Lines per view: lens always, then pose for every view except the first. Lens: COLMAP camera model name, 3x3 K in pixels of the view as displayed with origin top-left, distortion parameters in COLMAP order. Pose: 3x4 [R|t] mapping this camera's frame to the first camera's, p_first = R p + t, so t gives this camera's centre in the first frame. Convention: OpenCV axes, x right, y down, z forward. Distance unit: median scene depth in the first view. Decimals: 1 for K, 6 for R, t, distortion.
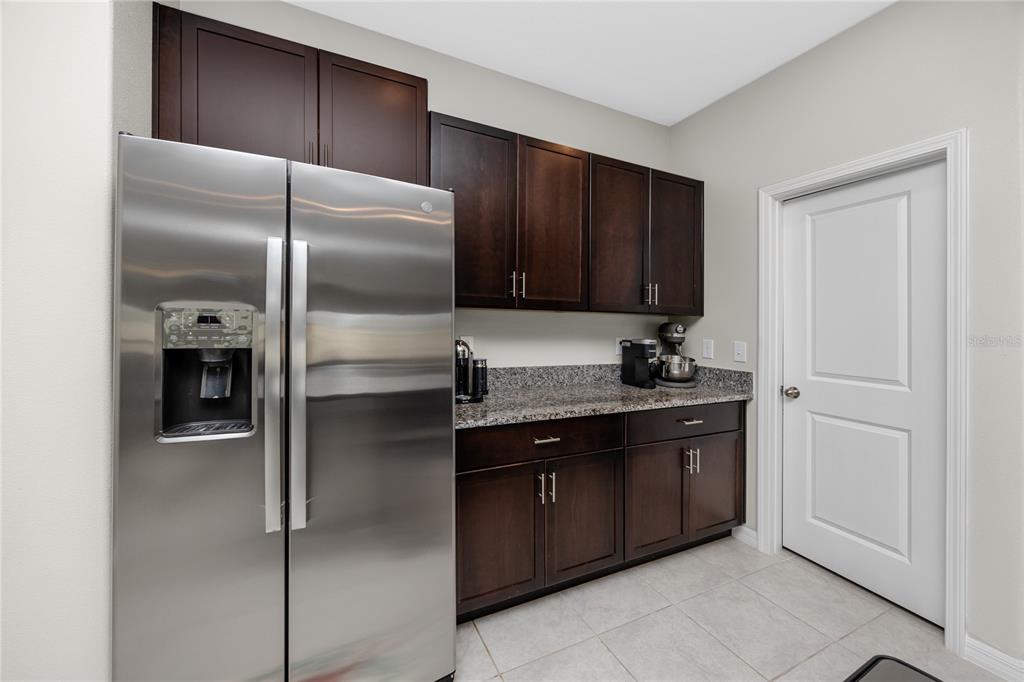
lens RADIAL K [[396.9, 0, 517.4], [0, 396.9, 317.2], [0, 0, 1]] dist [-0.000268, -0.000045]
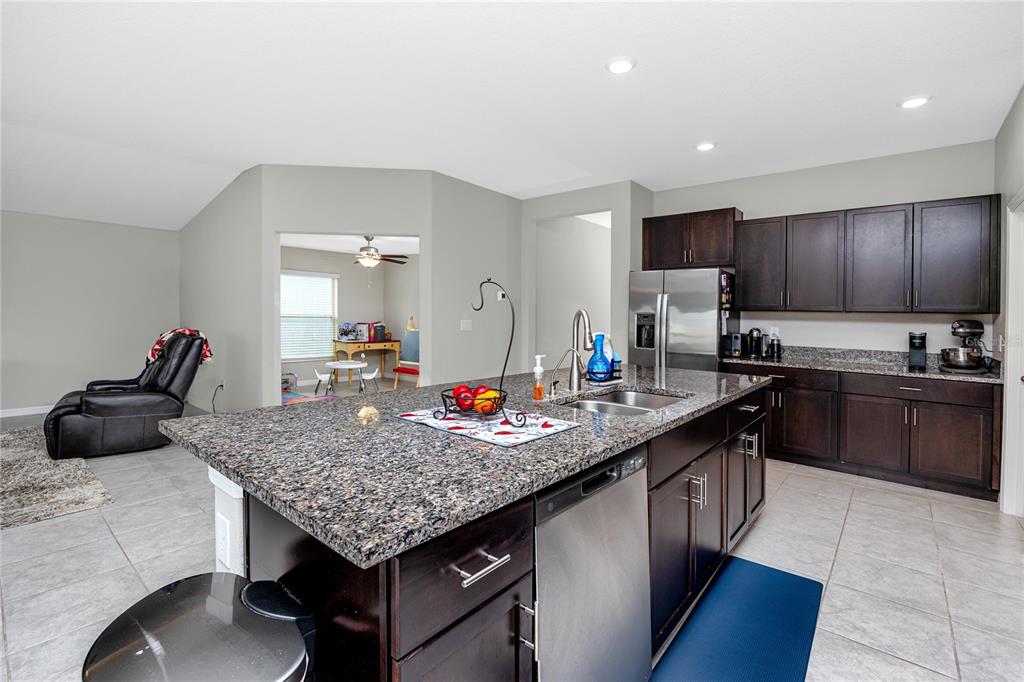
lens RADIAL K [[466.0, 0, 508.5], [0, 466.0, 327.6], [0, 0, 1]] dist [-0.000881, -0.000324]
pose [[0.396390, 0.013588, -0.917982, 1.211005], [0.001268, 0.999881, 0.015348, 0.014955], [0.918081, -0.007248, 0.396326, -0.850766]]
